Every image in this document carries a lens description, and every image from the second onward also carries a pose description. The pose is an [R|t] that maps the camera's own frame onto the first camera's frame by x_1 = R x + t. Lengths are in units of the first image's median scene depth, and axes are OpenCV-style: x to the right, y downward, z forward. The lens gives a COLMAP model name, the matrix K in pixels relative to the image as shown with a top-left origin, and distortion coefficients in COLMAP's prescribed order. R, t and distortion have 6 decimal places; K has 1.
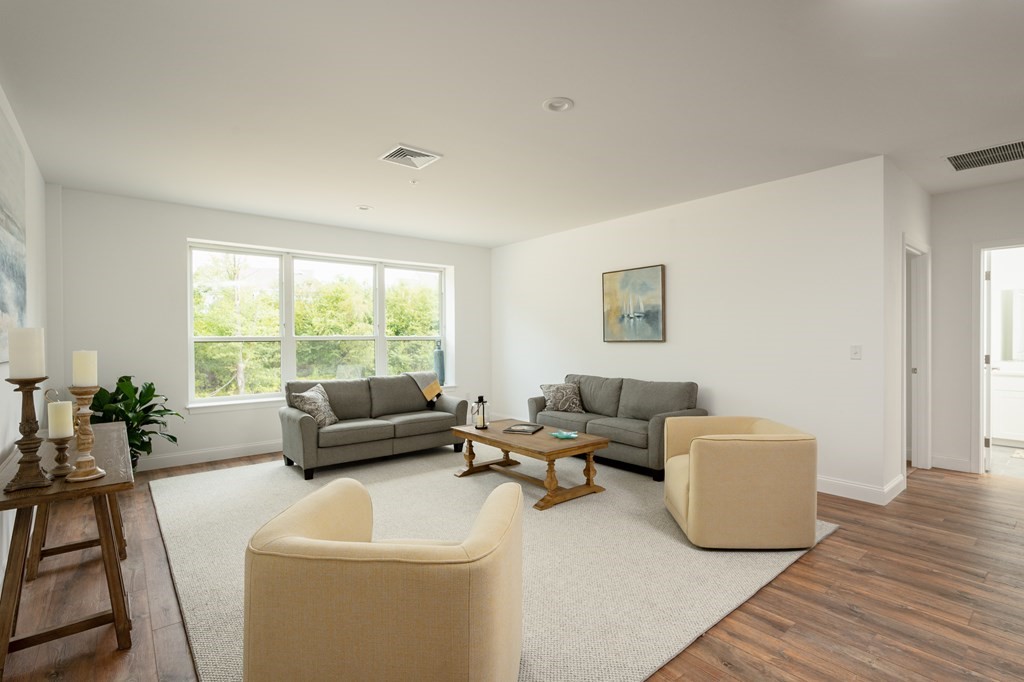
lens RADIAL K [[476.3, 0, 508.4], [0, 476.3, 341.3], [0, 0, 1]] dist [-0.002681, -0.000103]
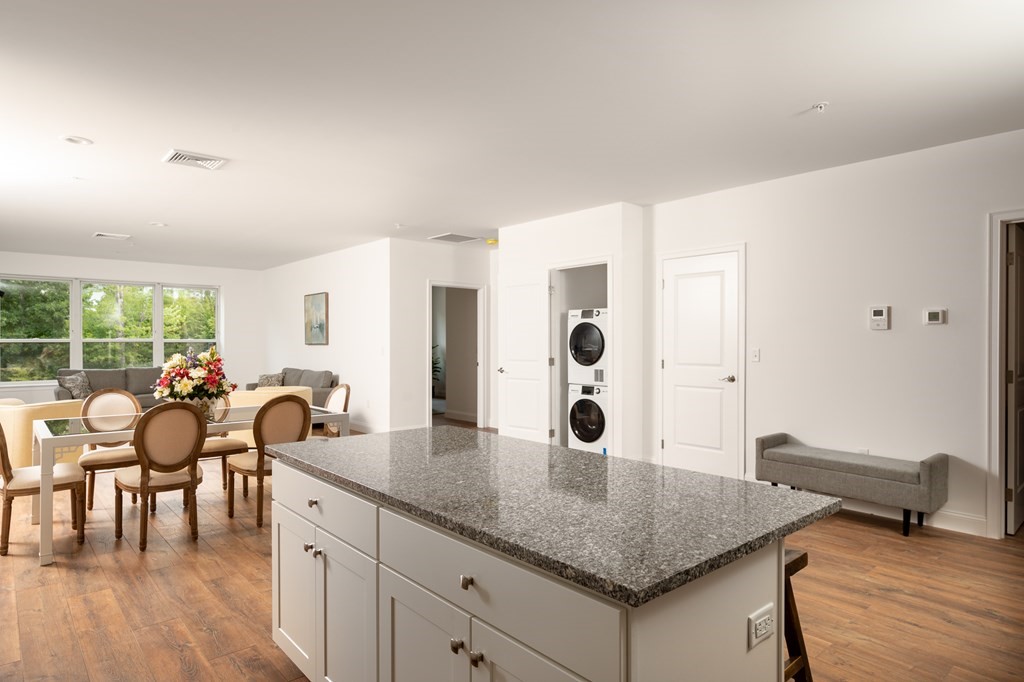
lens RADIAL K [[580.1, 0, 509.4], [0, 580.1, 342.9], [0, 0, 1]] dist [-0.001416, 0.003236]
pose [[0.999333, 0.006422, 0.035958, 0.828438], [-0.006253, 0.999969, -0.004793, 0.000886], [-0.035987, 0.004565, 0.999342, -0.822455]]
